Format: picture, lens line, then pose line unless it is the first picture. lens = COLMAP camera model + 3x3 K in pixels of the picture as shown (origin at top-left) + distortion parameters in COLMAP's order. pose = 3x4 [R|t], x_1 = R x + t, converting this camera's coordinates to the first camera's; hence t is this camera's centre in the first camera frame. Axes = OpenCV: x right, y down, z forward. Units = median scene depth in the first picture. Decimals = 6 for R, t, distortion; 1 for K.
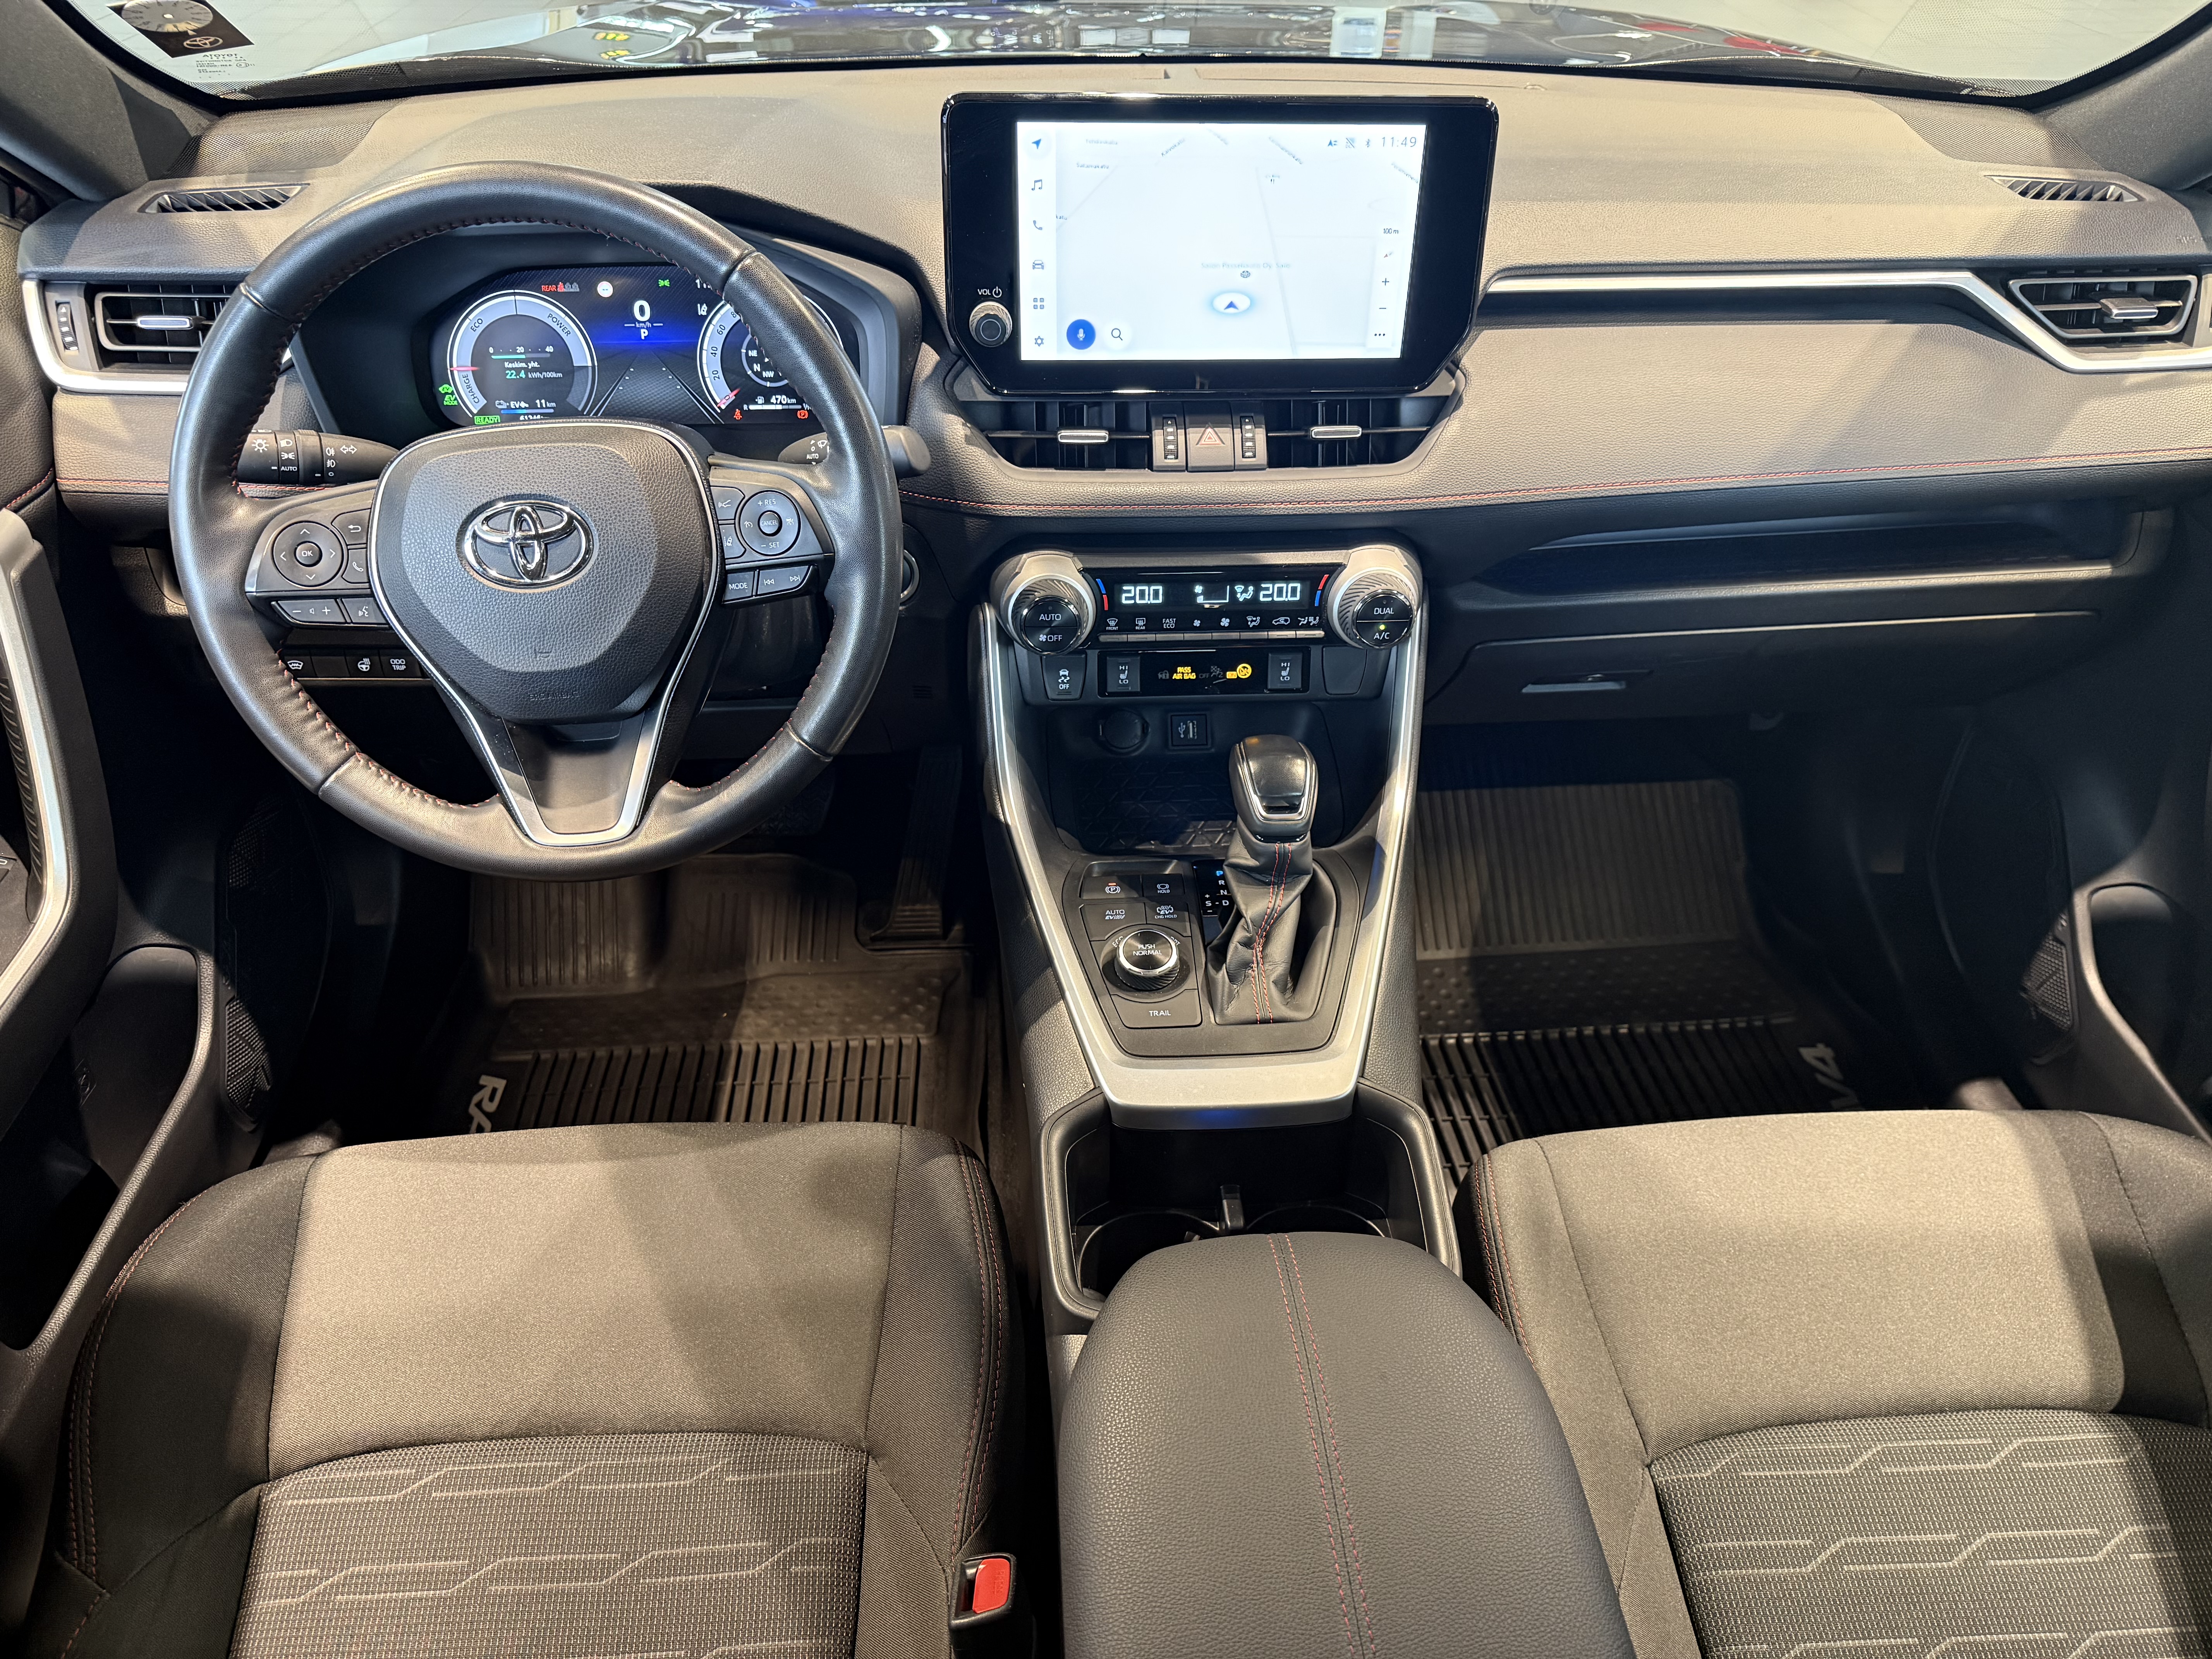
lens RADIAL K [[1524.4, 0, 1110.0], [0, 1524.4, 847.8], [0, 0, 1]] dist [0.127487, -0.175451]
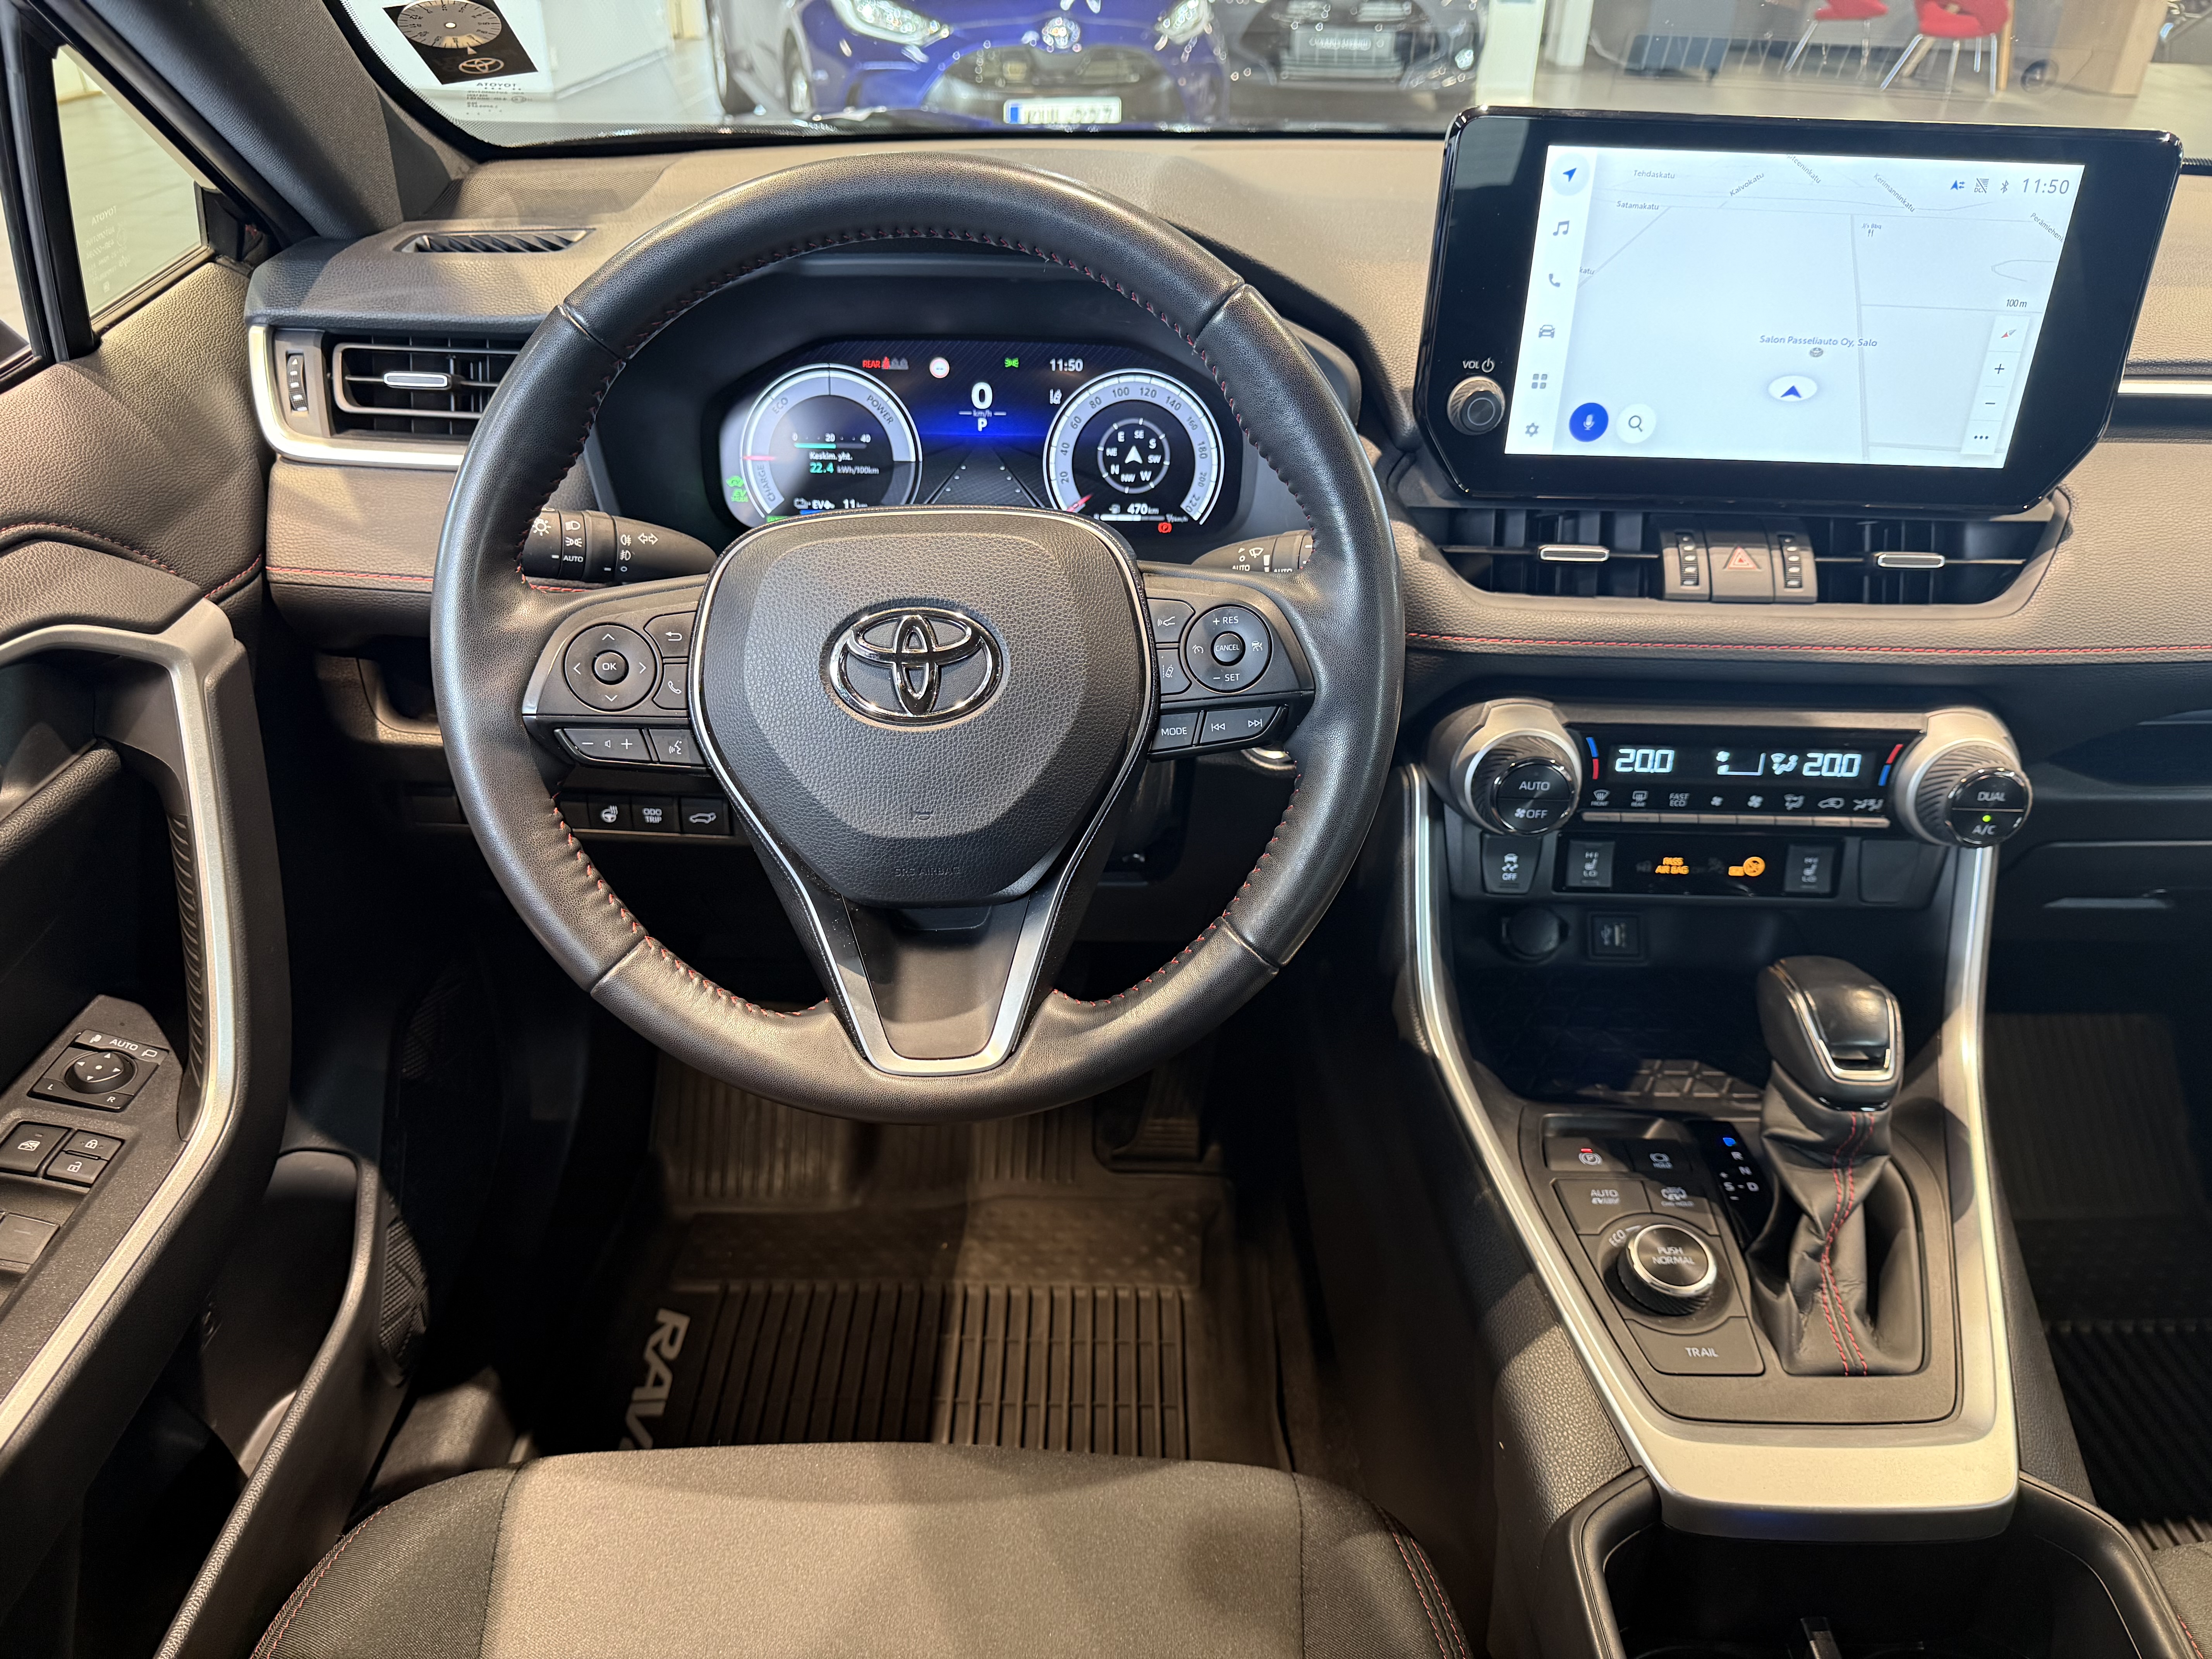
lens RADIAL K [[1525.3, 0, 1097.2], [0, 1525.3, 850.0], [0, 0, 1]] dist [0.133560, -0.221596]
pose [[0.997732, 0.042135, -0.052487, -0.204616], [-0.047405, 0.993490, -0.103587, -0.031667], [0.047781, 0.105840, 0.993235, 0.243797]]
